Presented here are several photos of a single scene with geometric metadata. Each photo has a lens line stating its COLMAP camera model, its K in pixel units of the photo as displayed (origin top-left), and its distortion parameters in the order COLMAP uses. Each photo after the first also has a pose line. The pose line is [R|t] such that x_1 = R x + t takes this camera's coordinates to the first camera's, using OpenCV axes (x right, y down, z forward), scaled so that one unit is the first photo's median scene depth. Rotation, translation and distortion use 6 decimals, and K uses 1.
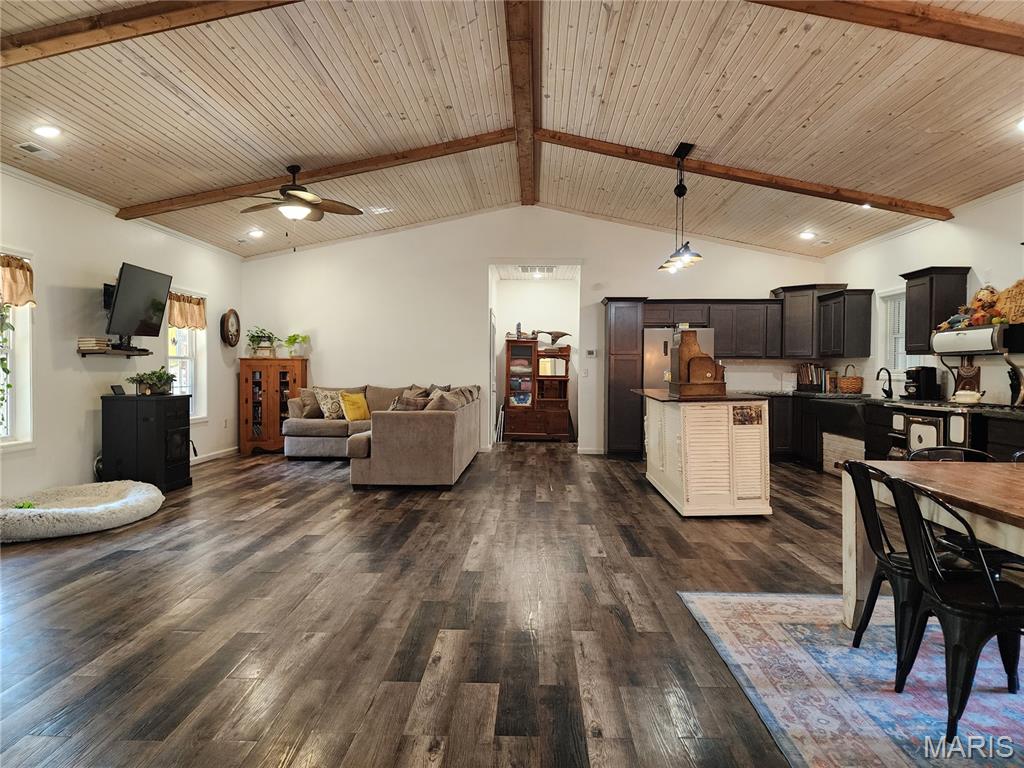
lens RADIAL K [[687.0, 0, 517.0], [0, 687.0, 381.0], [0, 0, 1]] dist [0.036610, -0.040159]
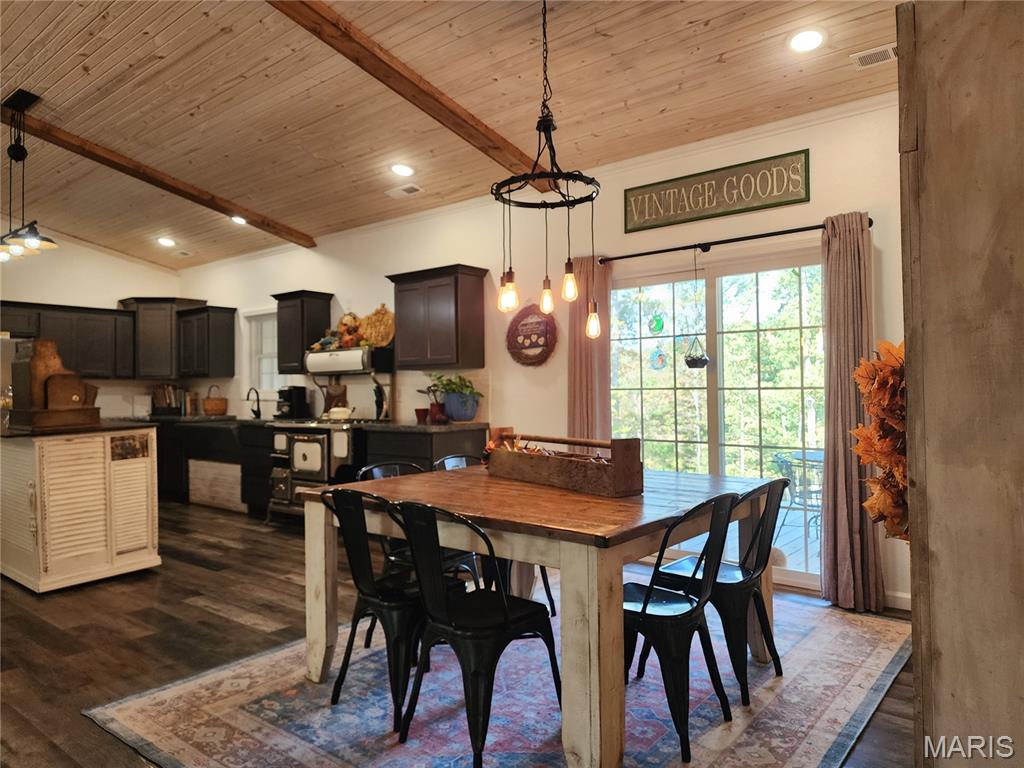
lens RADIAL K [[687.0, 0, 510.3], [0, 687.0, 377.6], [0, 0, 1]] dist [0.036610, -0.040159]
pose [[0.607155, 0.001969, 0.794581, -0.038491], [0.027628, 0.999340, -0.023588, -0.000437], [-0.794103, 0.036275, 0.606700, 0.150498]]
